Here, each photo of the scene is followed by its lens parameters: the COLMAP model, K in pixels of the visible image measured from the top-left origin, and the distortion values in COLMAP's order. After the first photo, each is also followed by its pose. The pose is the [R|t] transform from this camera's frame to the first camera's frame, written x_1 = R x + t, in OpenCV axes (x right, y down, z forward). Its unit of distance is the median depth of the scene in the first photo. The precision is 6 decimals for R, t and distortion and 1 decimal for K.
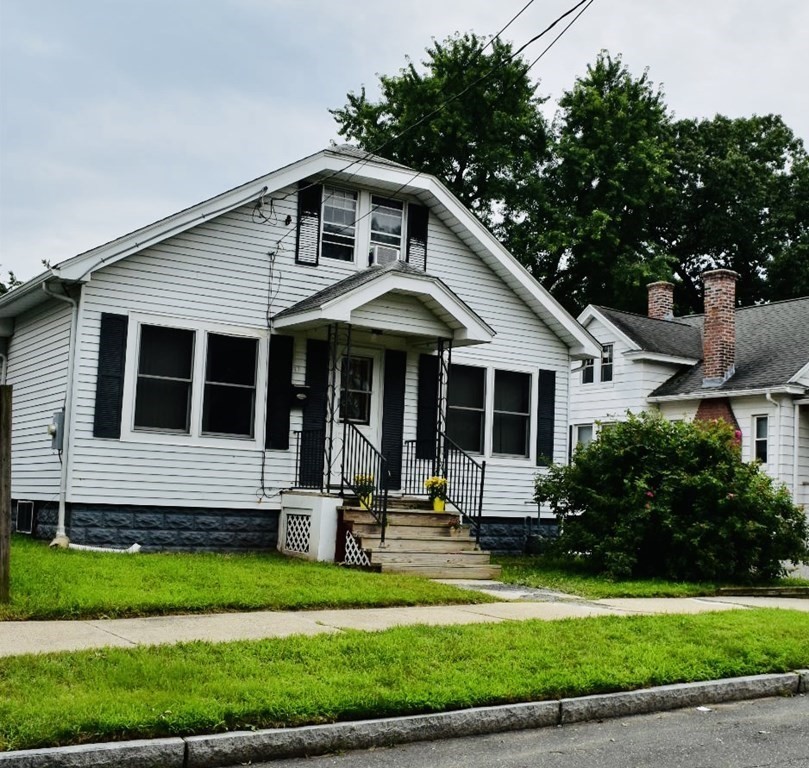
lens RADIAL K [[1058.7, 0, 409.3], [0, 1058.7, 382.2], [0, 0, 1]] dist [-0.090696, 0.000000]
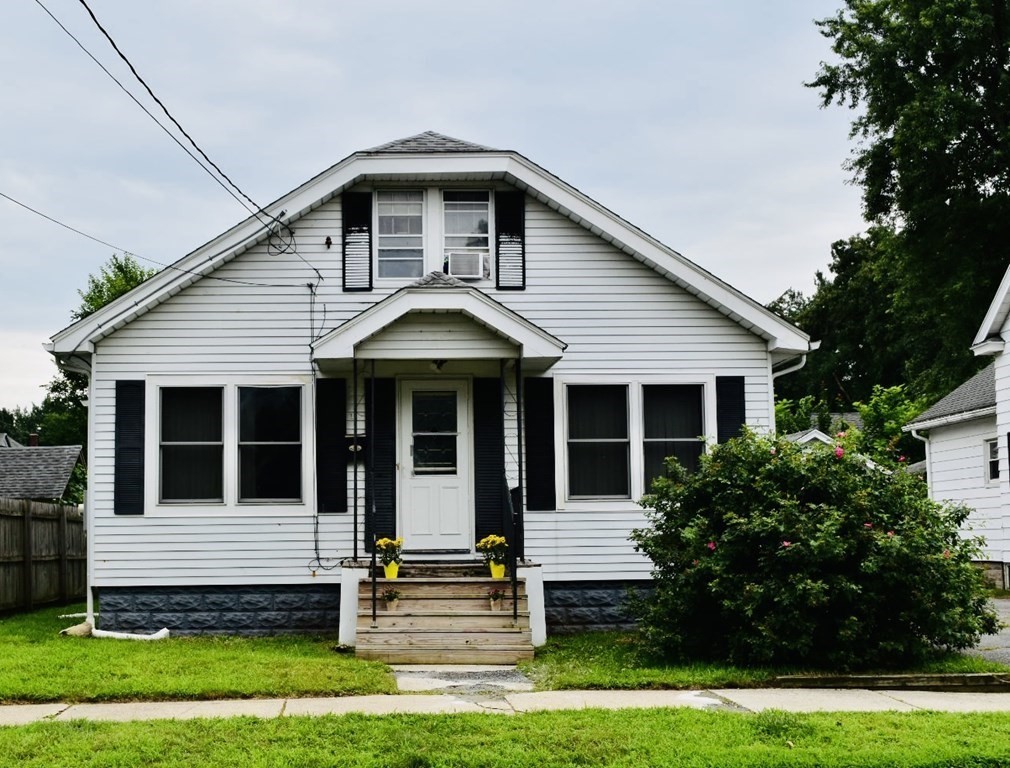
lens RADIAL K [[1412.7, 0, 497.7], [0, 1412.7, 392.0], [0, 0, 1]] dist [-0.050192, 0.000000]
pose [[0.861743, -0.102637, -0.496855, 0.573620], [0.102043, 0.994374, -0.028428, 0.012904], [0.496977, -0.026202, 0.867368, 0.081840]]
